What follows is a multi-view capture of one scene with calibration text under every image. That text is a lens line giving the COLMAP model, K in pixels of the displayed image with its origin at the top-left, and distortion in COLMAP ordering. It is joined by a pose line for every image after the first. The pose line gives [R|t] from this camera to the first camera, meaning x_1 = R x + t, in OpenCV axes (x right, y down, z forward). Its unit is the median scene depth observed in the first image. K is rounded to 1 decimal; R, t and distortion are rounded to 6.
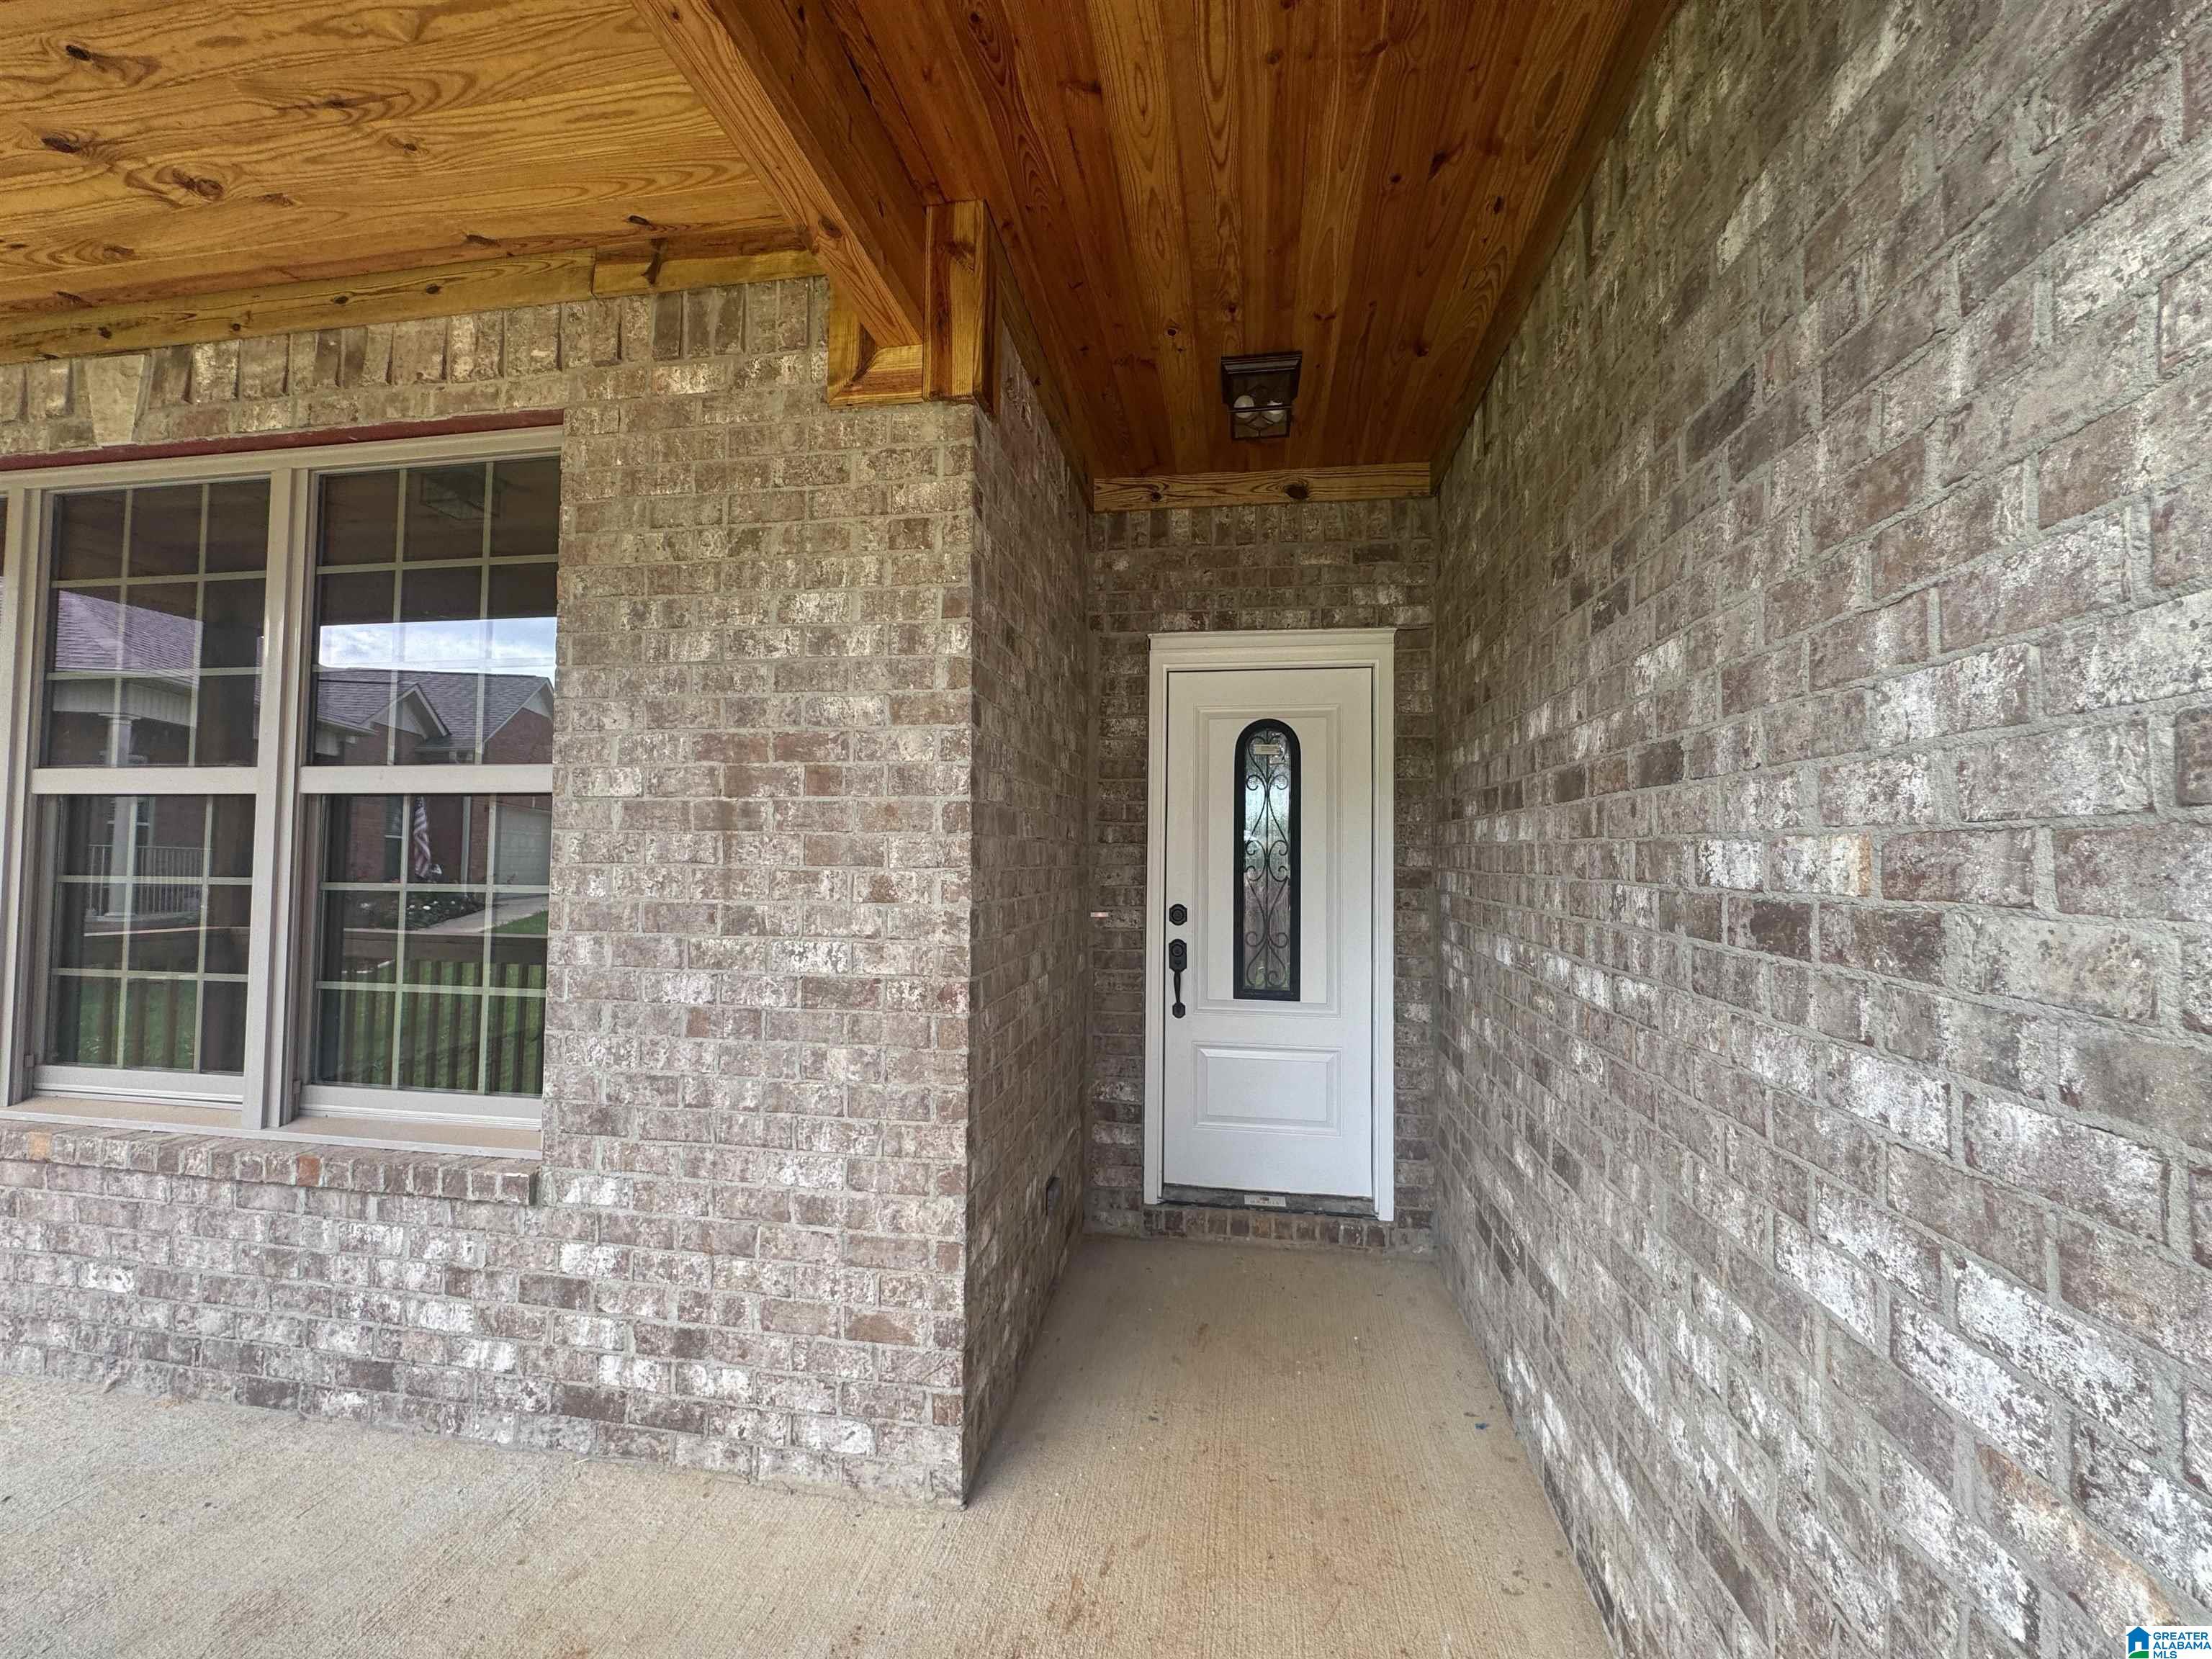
lens RADIAL K [[889.3, 0, 1113.8], [0, 889.3, 825.1], [0, 0, 1]] dist [-0.000327, 0.000011]
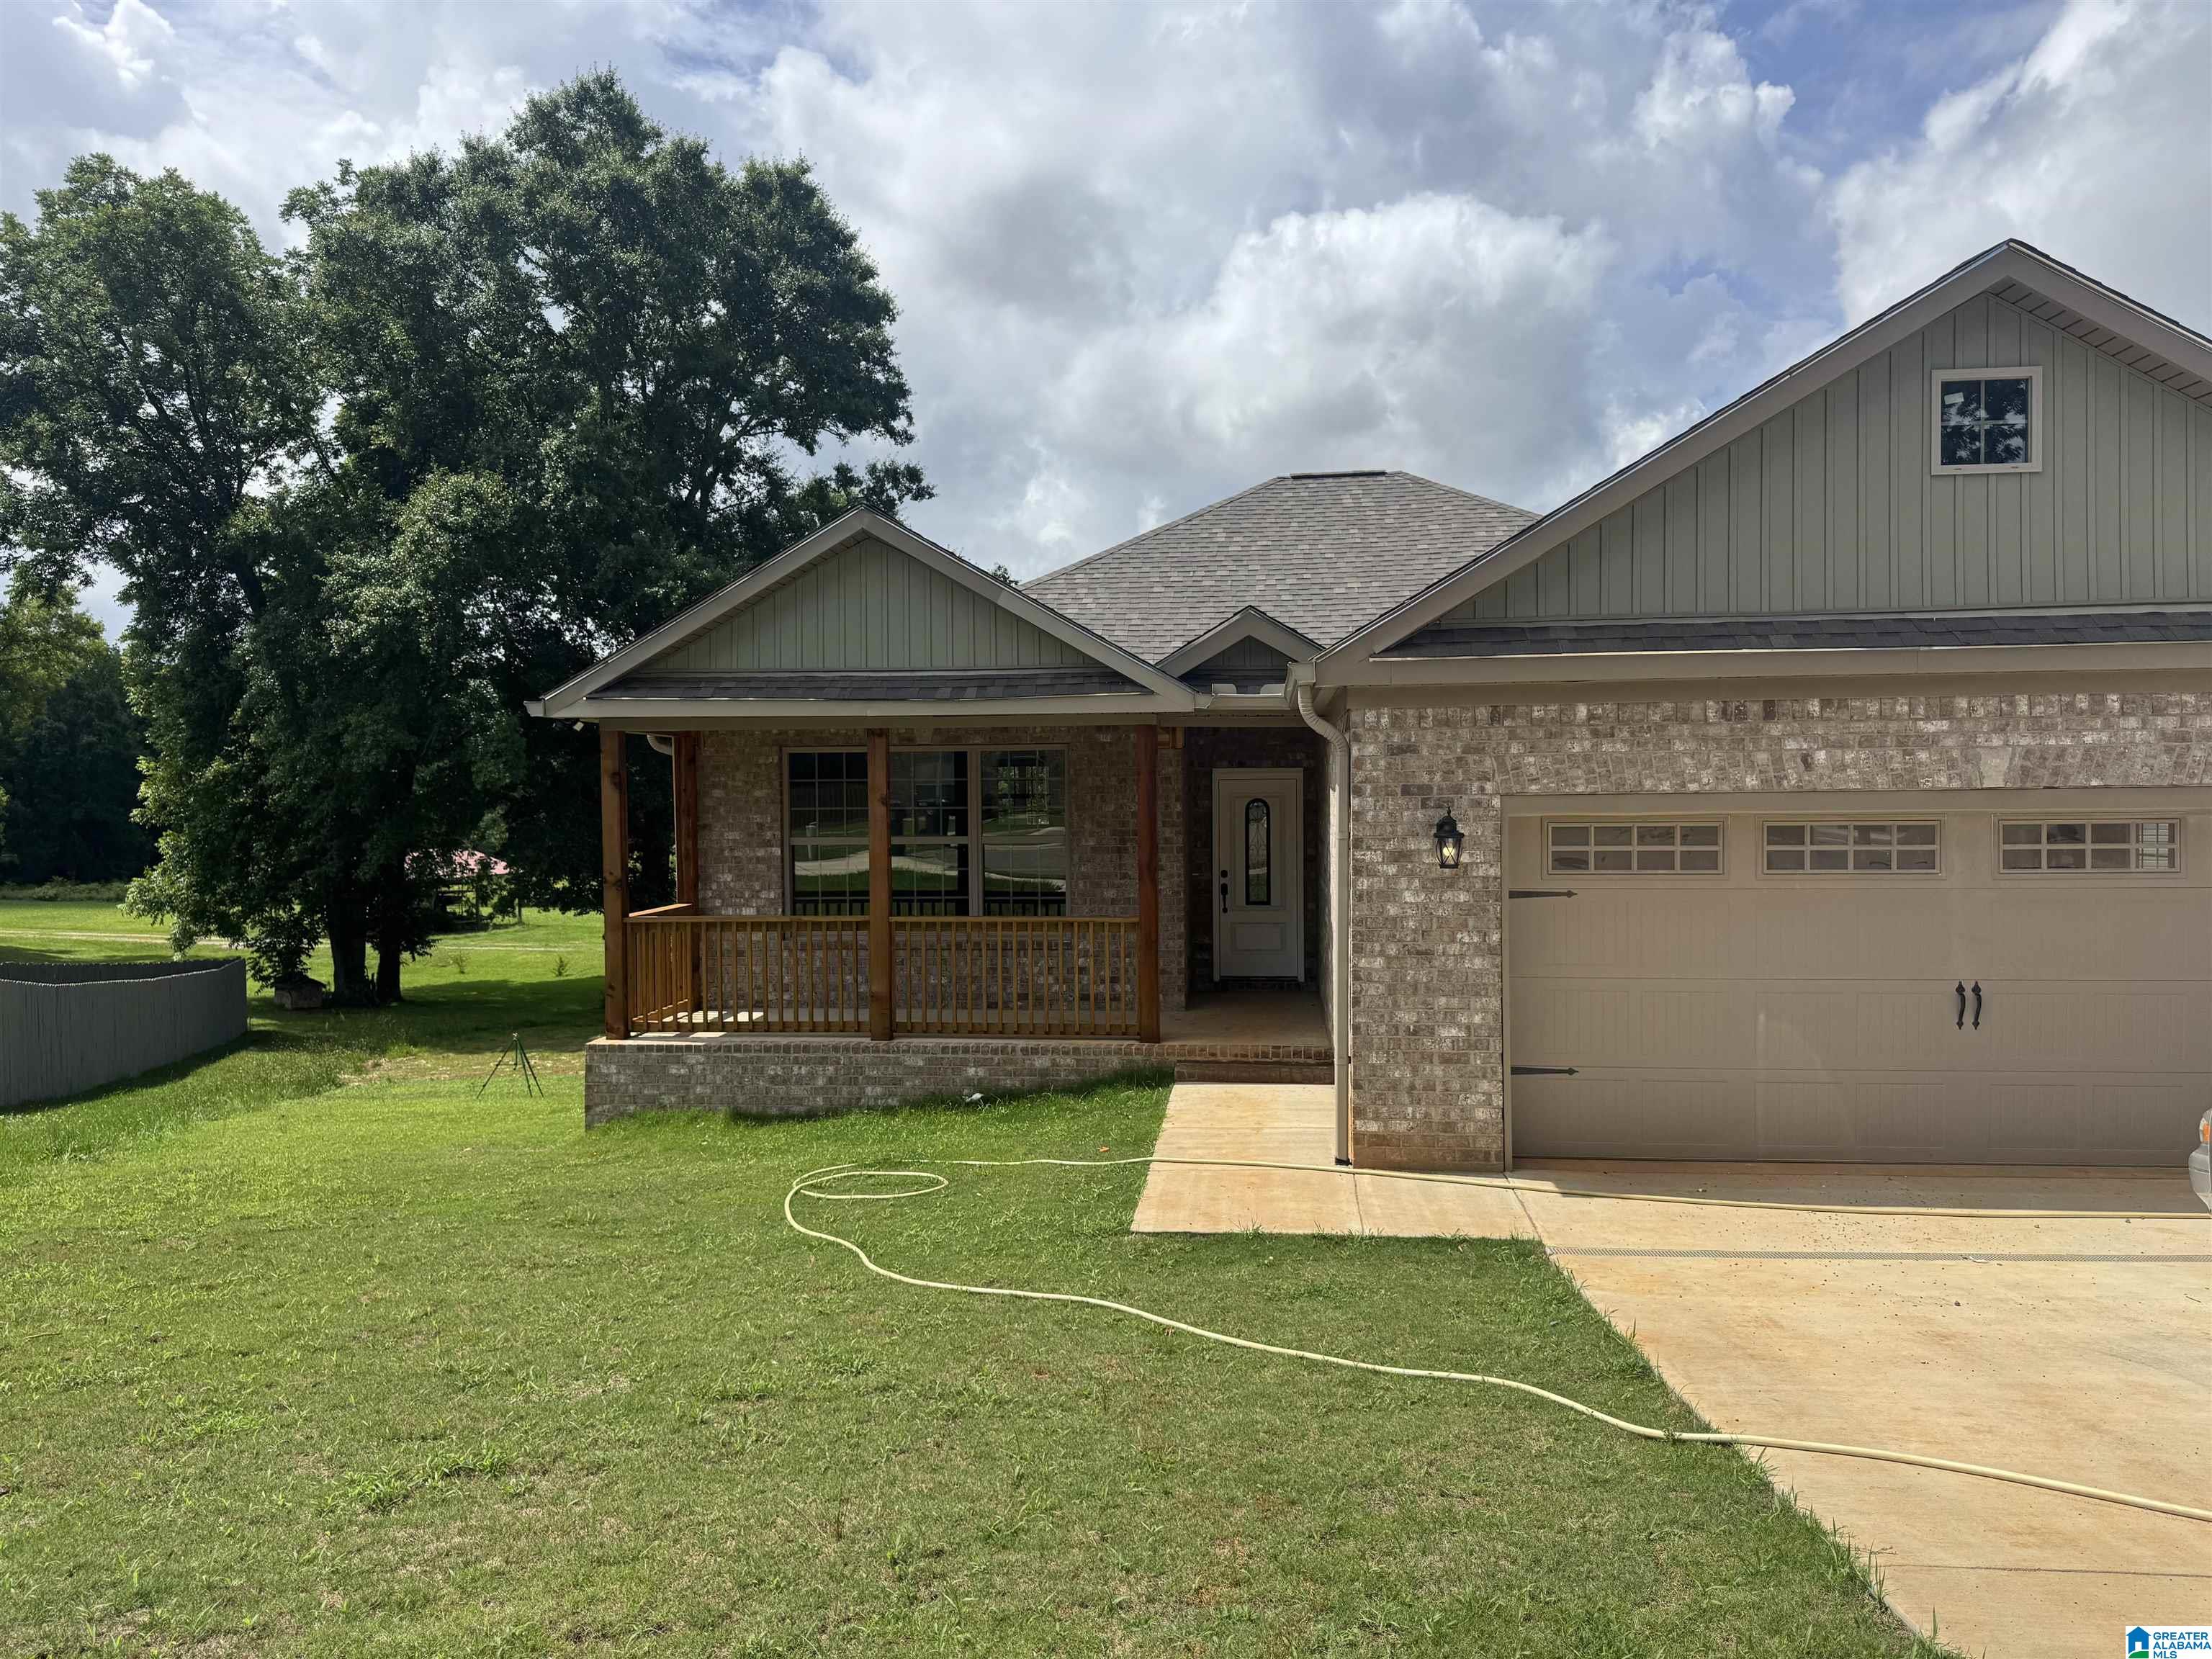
lens RADIAL K [[1541.5, 0, 1099.0], [0, 1541.5, 830.5], [0, 0, 1]] dist [0.002268, 0.000028]
pose [[0.998714, -0.020974, 0.046149, -0.823428], [0.018188, 0.998033, 0.059986, -0.500640], [-0.047316, -0.059070, 0.997132, -5.730618]]
